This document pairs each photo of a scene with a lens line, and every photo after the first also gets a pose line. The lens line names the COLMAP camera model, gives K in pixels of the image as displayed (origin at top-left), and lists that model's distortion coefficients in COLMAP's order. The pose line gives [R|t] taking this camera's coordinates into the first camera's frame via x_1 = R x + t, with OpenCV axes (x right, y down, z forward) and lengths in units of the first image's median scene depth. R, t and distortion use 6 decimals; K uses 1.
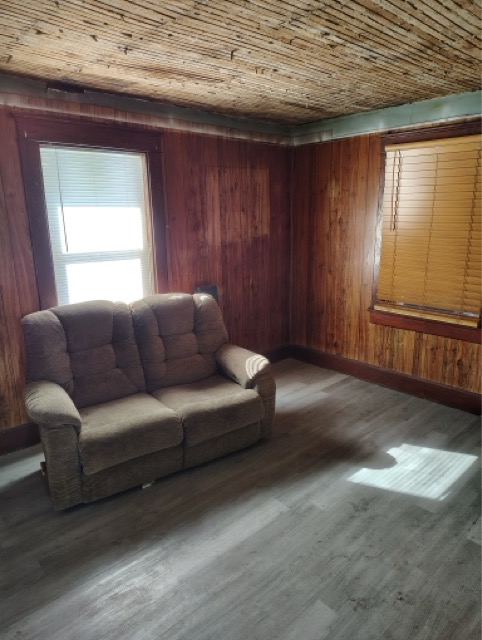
lens RADIAL K [[439.2, 0, 244.5], [0, 439.2, 320.5], [0, 0, 1]] dist [0.048797, -0.048150]
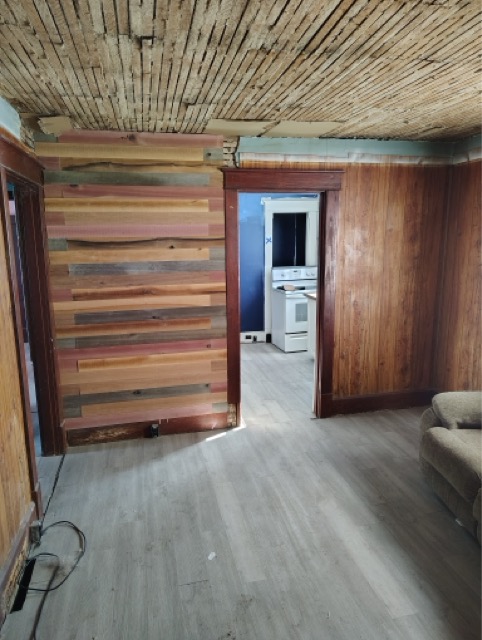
lens RADIAL K [[439.2, 0, 243.4], [0, 439.2, 322.9], [0, 0, 1]] dist [0.048797, -0.048150]
pose [[-0.492756, 0.181634, -0.850999, 0.989675], [-0.198804, 0.928608, 0.313313, -0.310354], [0.847153, 0.323568, -0.421468, 1.152517]]
